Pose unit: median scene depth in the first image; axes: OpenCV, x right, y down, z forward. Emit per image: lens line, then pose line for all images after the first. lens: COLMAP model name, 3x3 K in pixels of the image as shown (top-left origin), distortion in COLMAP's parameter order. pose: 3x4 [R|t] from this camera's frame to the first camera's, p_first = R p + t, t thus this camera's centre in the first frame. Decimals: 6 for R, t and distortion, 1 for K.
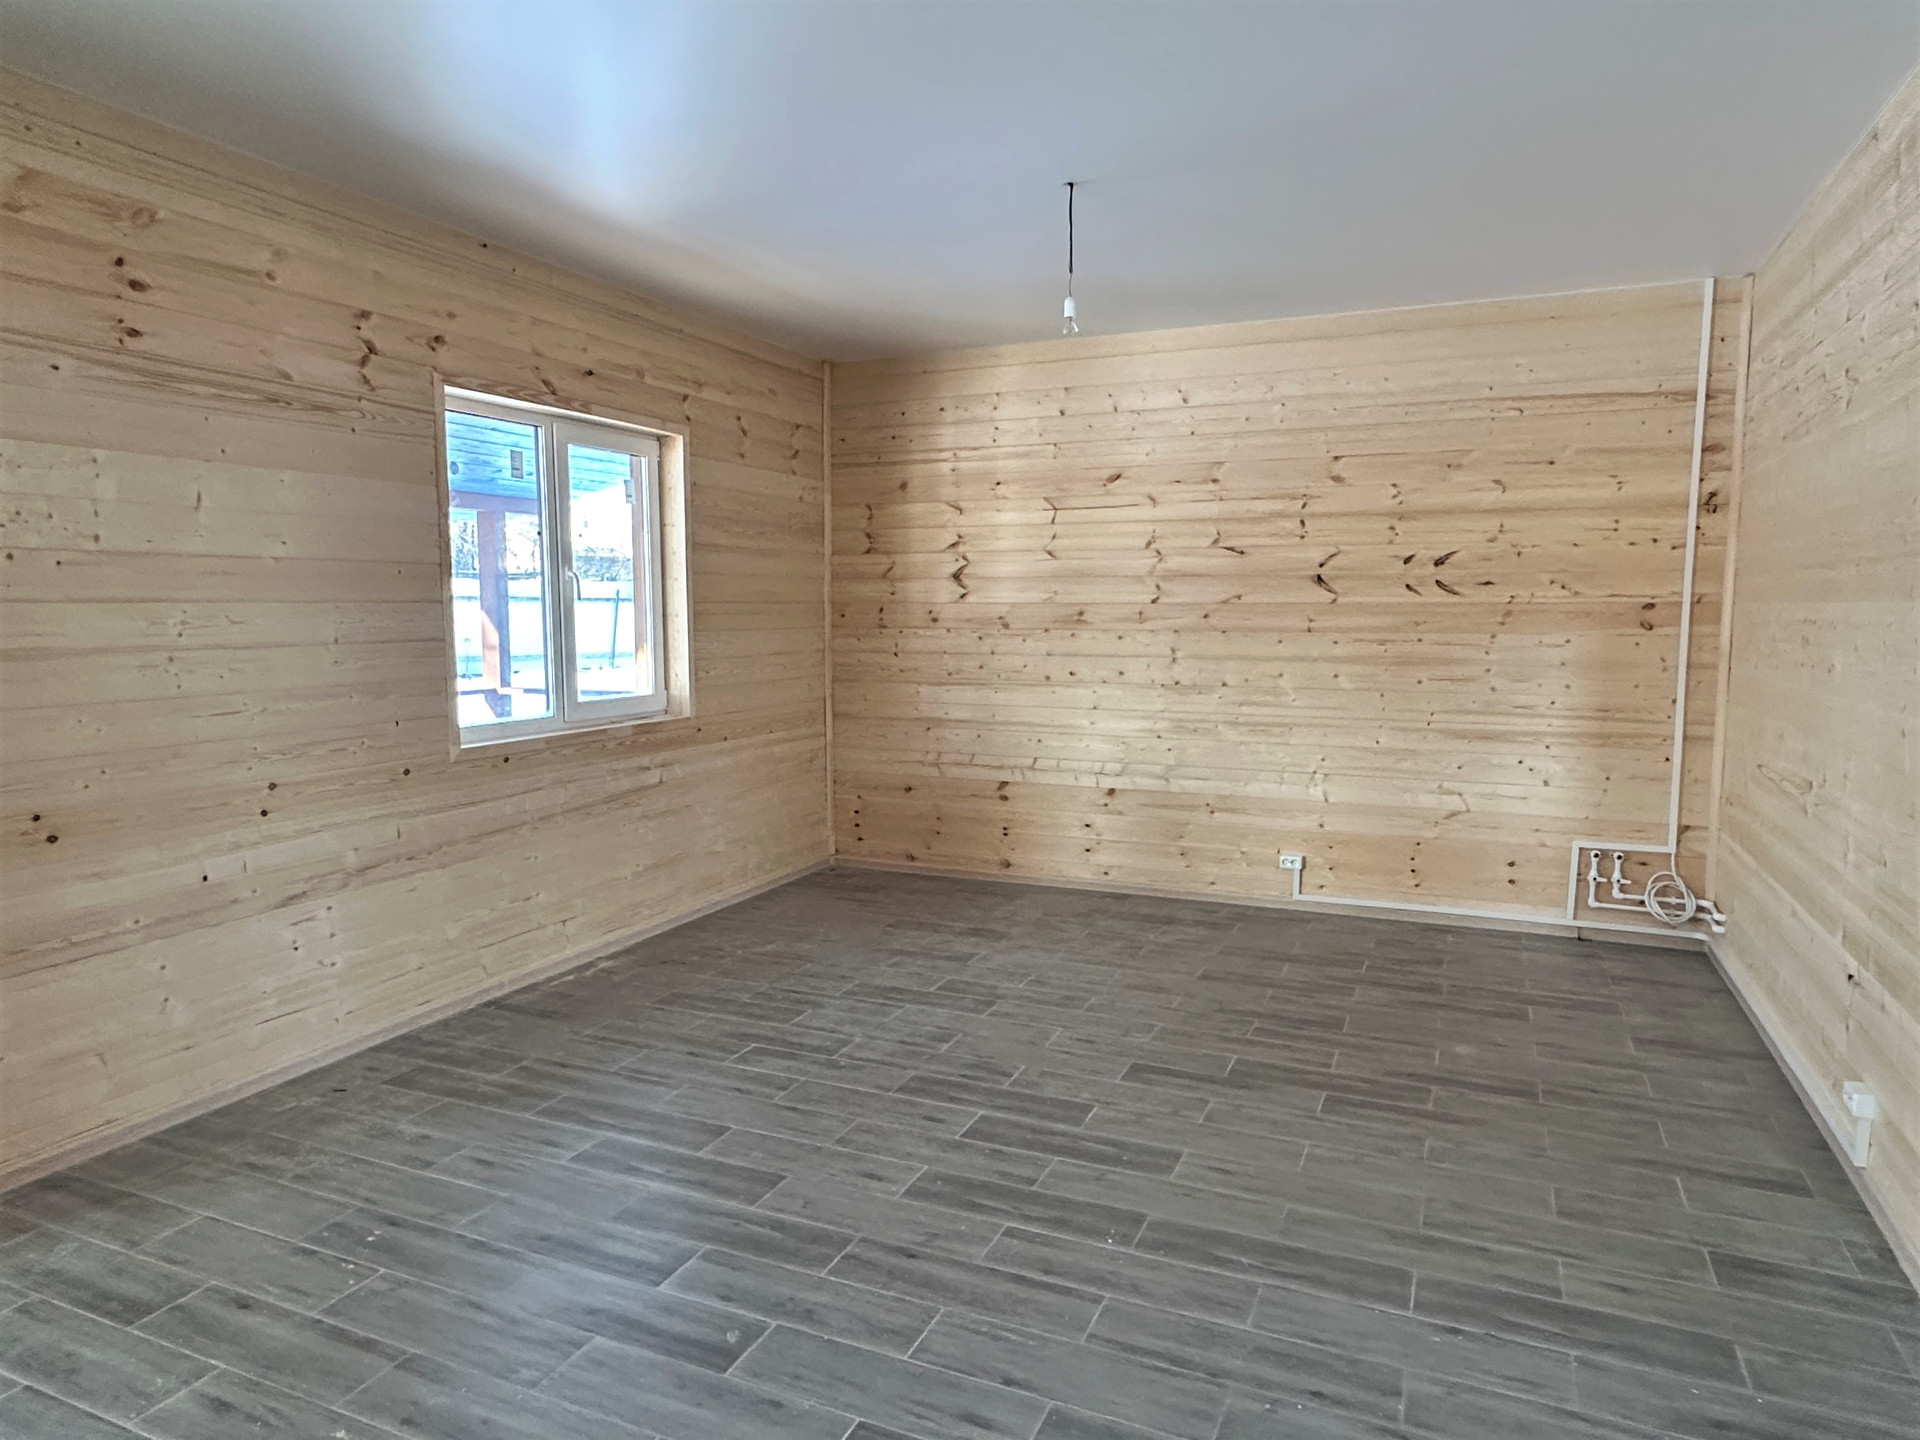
lens RADIAL K [[1212.5, 0, 952.4], [0, 1212.5, 720.6], [0, 0, 1]] dist [-0.004708, 0.002388]
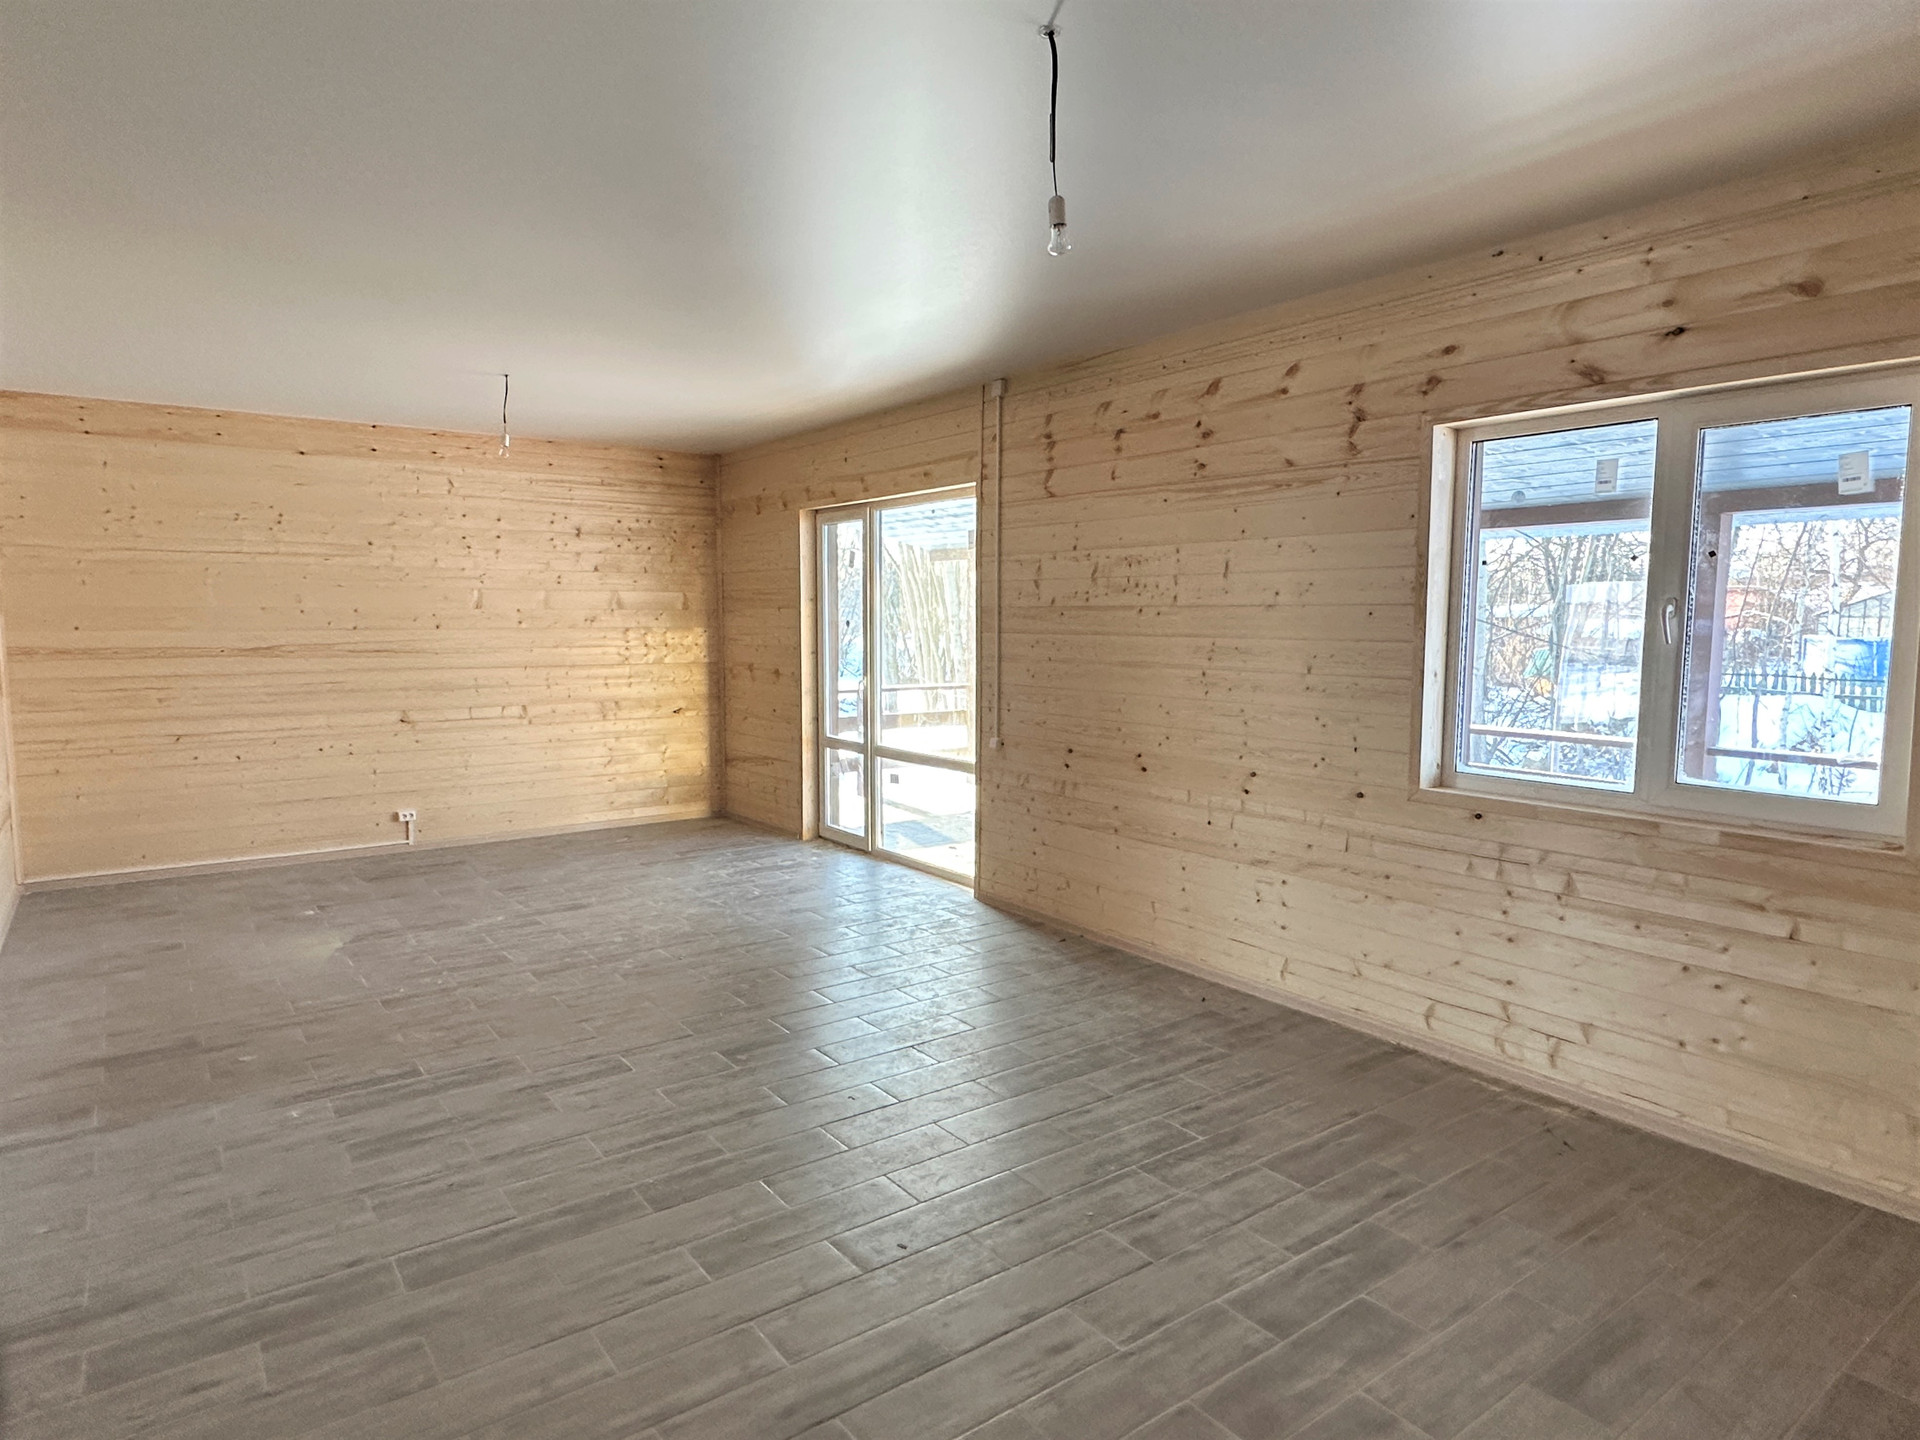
lens RADIAL K [[1125.1, 0, 954.4], [0, 1125.1, 723.8], [0, 0, 1]] dist [-0.022974, 0.000714]
pose [[-0.506690, 0.081238, -0.858292, 0.640118], [-0.085700, 0.985873, 0.143907, -0.144547], [0.857858, 0.146472, -0.492570, 1.248334]]
